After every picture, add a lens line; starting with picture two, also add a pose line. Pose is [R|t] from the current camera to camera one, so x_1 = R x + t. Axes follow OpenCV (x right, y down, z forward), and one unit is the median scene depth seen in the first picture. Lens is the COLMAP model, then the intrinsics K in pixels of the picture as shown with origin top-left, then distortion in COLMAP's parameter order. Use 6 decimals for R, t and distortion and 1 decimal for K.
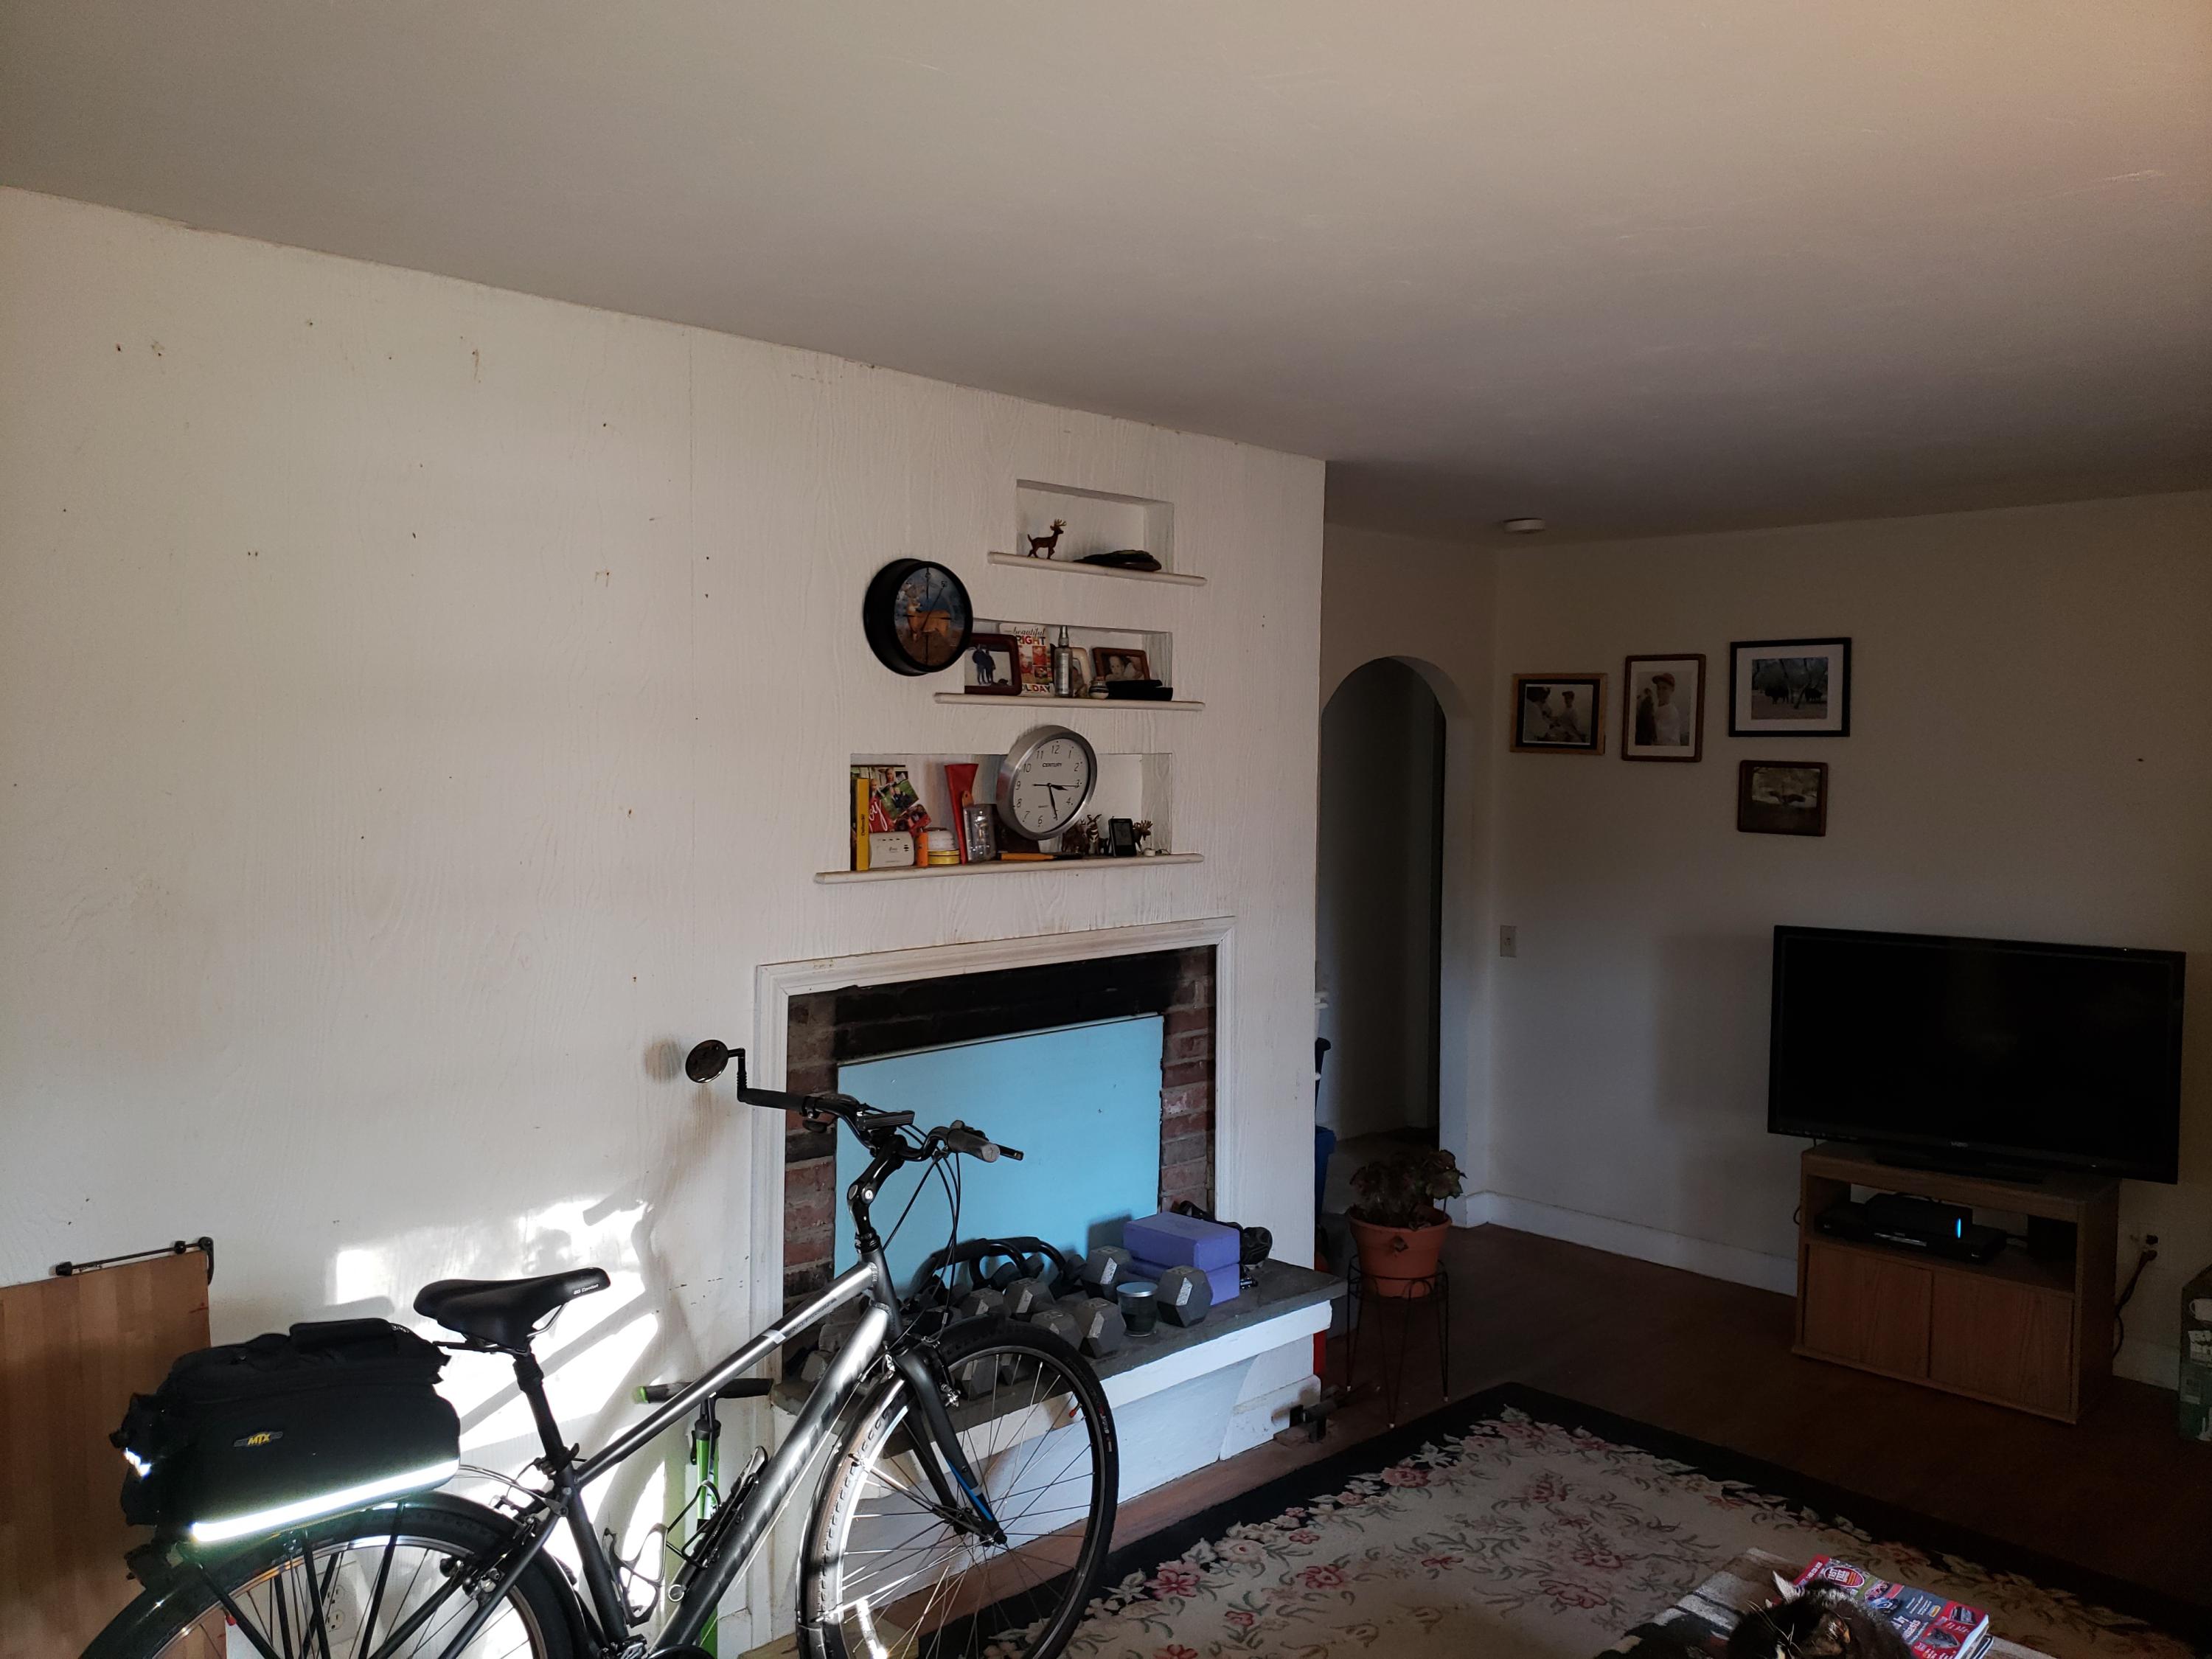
lens RADIAL K [[1694.6, 0, 1102.8], [0, 1694.6, 821.1], [0, 0, 1]] dist [0.004652, -0.003402]
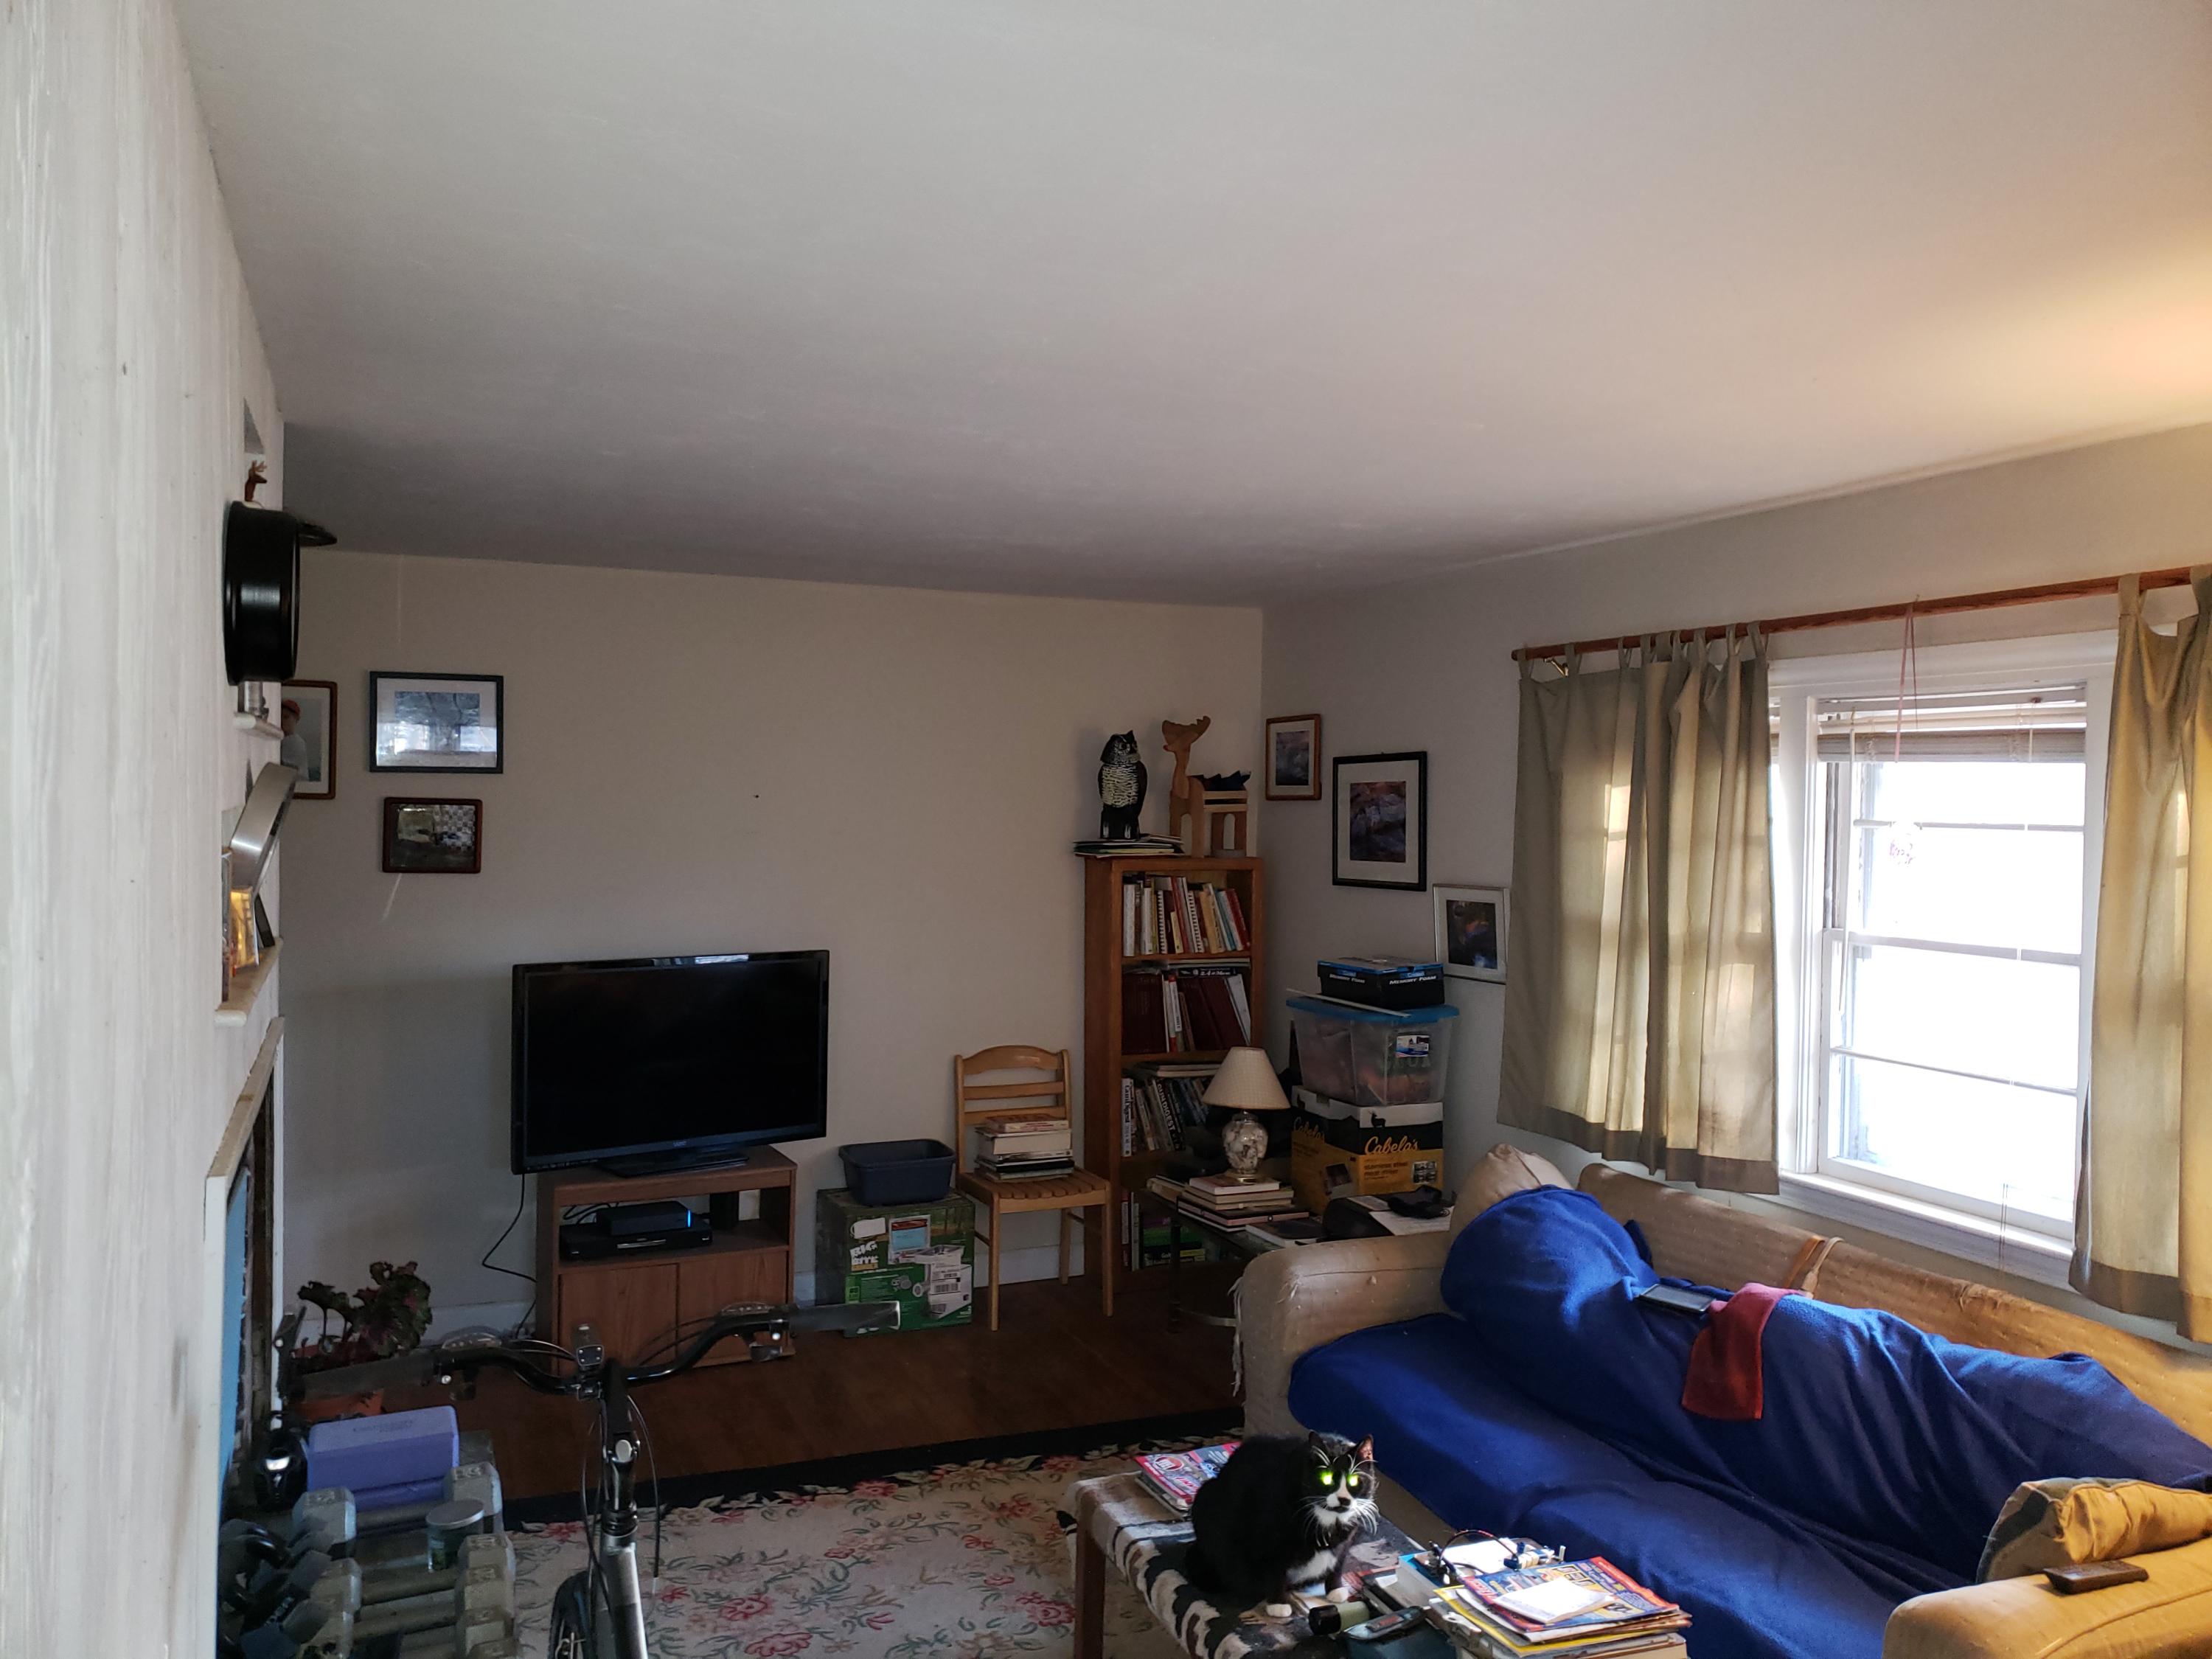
lens RADIAL K [[1694.6, 0, 1102.3], [0, 1694.6, 831.0], [0, 0, 1]] dist [0.004652, -0.003402]
pose [[0.374047, -0.029026, 0.926956, -0.402754], [0.039270, 0.999109, 0.015439, -0.018370], [-0.926578, 0.030626, 0.374853, 0.320929]]
